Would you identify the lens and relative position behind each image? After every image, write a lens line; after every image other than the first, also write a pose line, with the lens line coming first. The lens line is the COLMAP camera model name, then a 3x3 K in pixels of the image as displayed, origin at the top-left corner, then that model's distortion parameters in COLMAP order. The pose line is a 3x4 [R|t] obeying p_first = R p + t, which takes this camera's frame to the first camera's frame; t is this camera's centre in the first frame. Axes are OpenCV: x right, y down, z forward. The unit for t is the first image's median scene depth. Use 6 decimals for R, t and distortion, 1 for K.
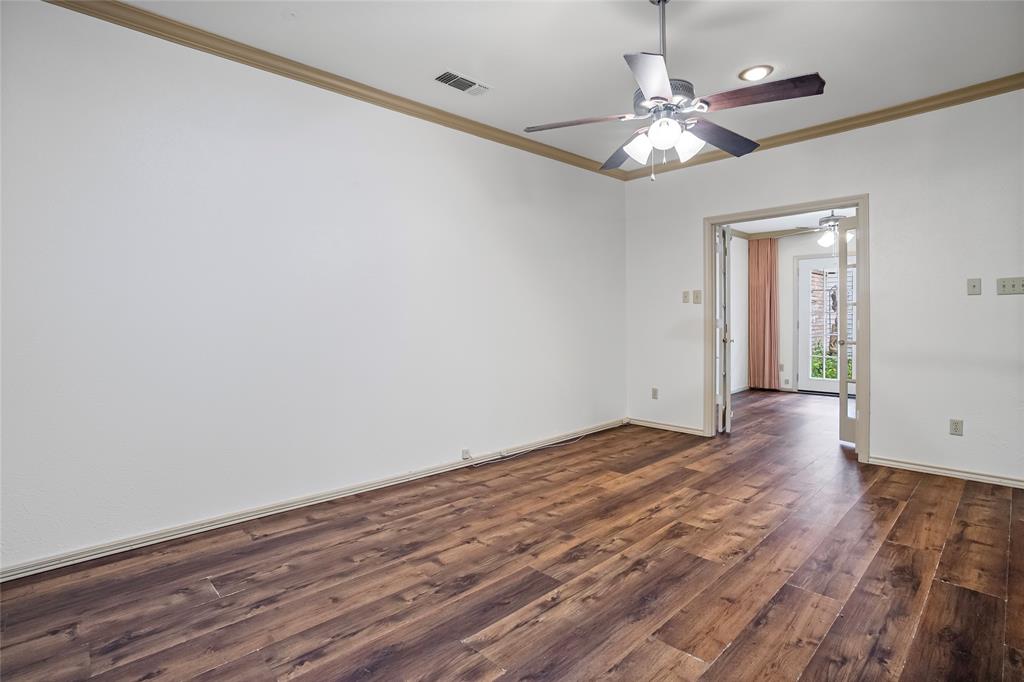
lens RADIAL K [[509.6, 0, 510.0], [0, 509.6, 320.6], [0, 0, 1]] dist [-0.065368, 0.027210]
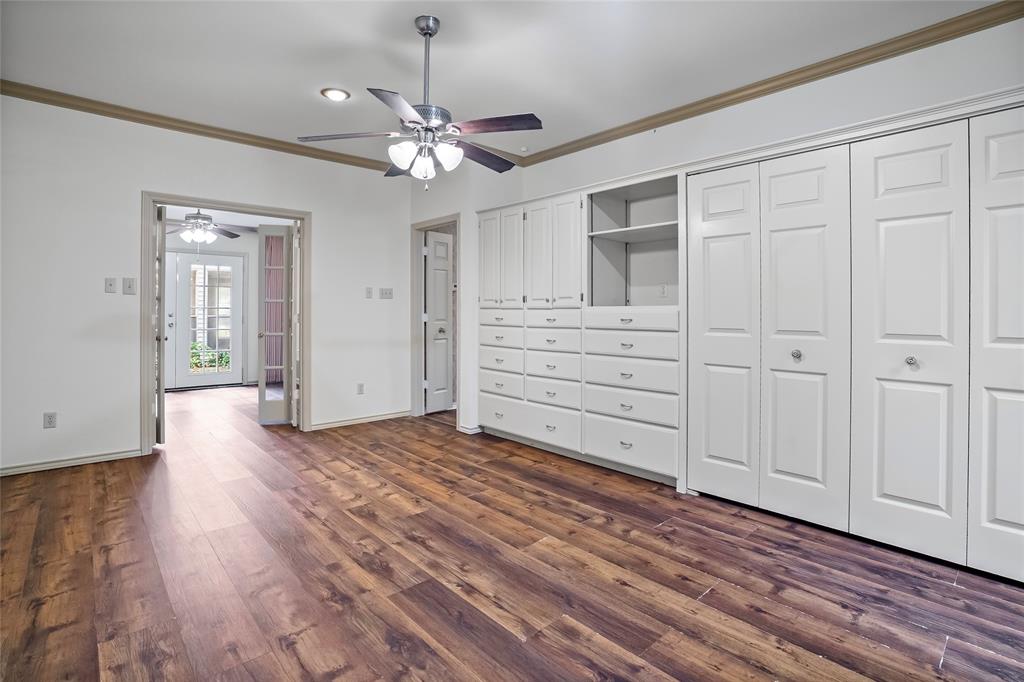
lens RADIAL K [[494.2, 0, 519.4], [0, 494.2, 311.3], [0, 0, 1]] dist [-0.063968, 0.023519]
pose [[0.006540, 0.008807, 0.999940, -0.769389], [0.000464, 0.999961, -0.008810, 0.000495], [-0.999979, 0.000522, 0.006535, 0.731400]]
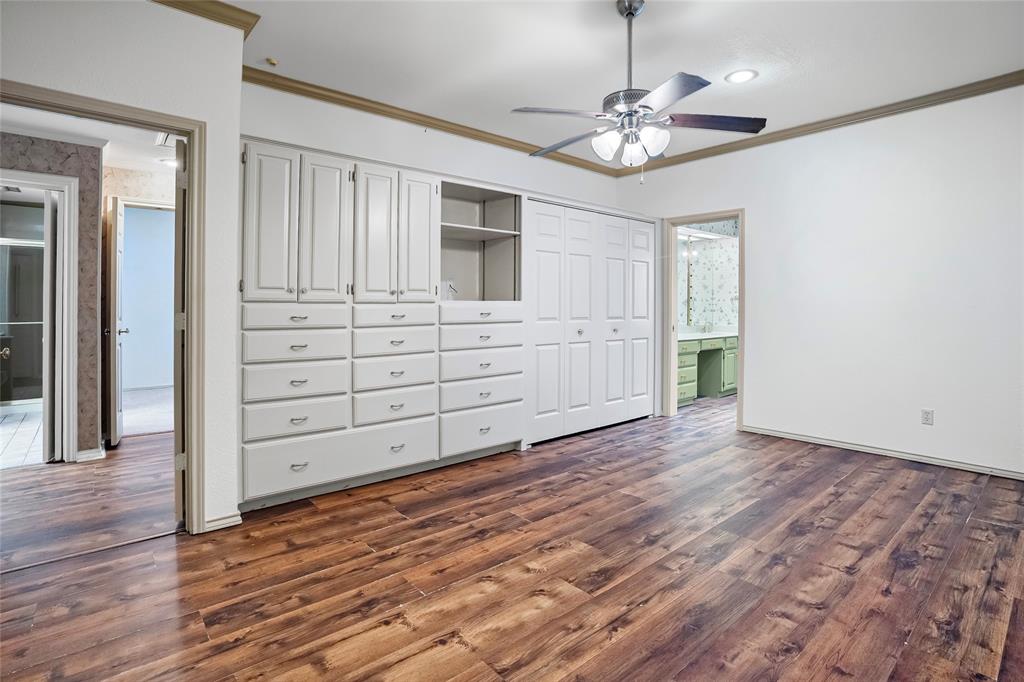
lens RADIAL K [[494.2, 0, 519.4], [0, 494.2, 311.3], [0, 0, 1]] dist [-0.063968, 0.023519]
pose [[-0.998913, 0.006981, 0.046097, 0.465186], [0.007542, 0.999899, 0.012017, -0.012741], [-0.046009, 0.012352, -0.998865, 1.944662]]
